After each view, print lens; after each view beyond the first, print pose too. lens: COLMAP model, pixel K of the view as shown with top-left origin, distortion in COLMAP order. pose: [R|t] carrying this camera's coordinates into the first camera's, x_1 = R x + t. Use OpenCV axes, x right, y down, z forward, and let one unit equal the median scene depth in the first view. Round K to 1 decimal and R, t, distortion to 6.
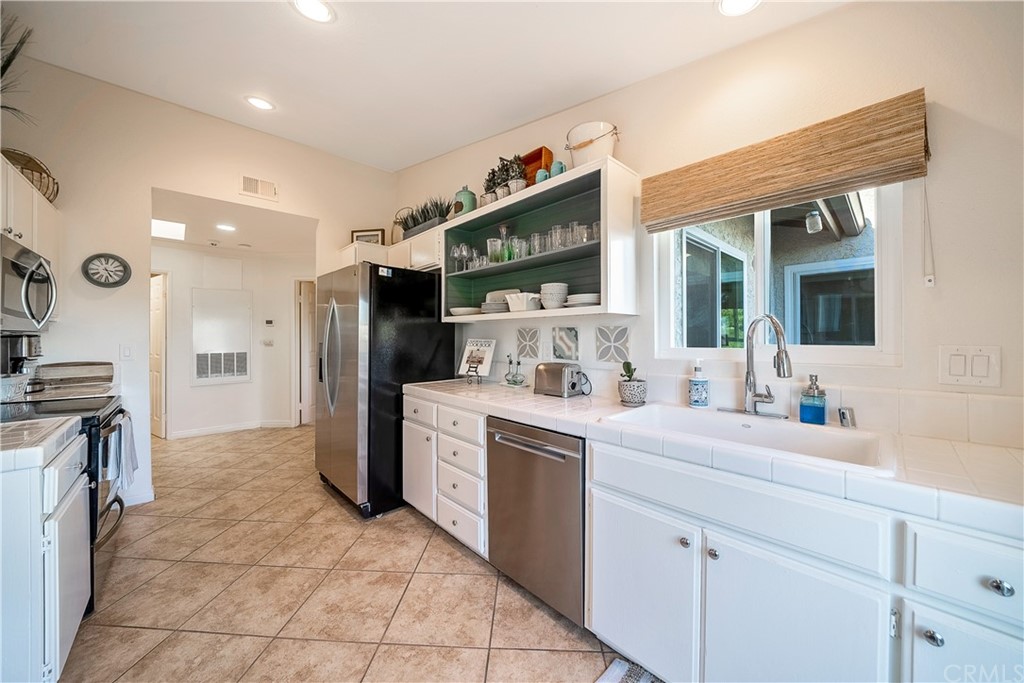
lens RADIAL K [[371.0, 0, 512.5], [0, 371.0, 334.0], [0, 0, 1]] dist [-0.000742, -0.000084]
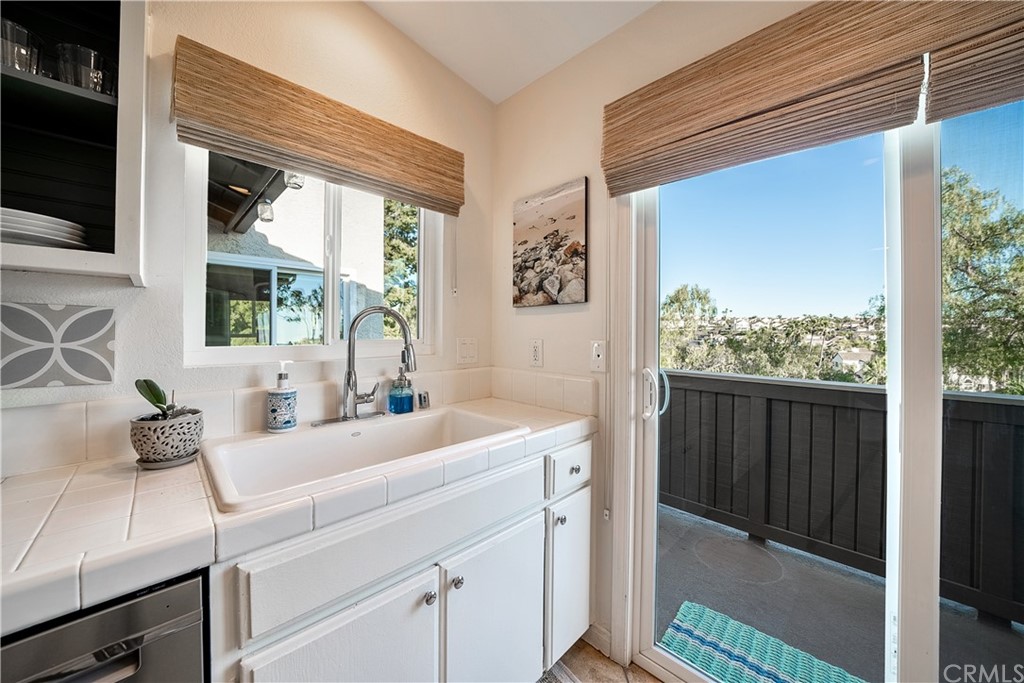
lens RADIAL K [[371.0, 0, 512.5], [0, 371.0, 334.0], [0, 0, 1]] dist [-0.000742, -0.000084]
pose [[-0.024786, -0.003393, 0.999687, -0.238826], [-0.010499, 0.999940, 0.003134, 0.009410], [-0.999638, -0.010418, -0.024820, 0.666841]]
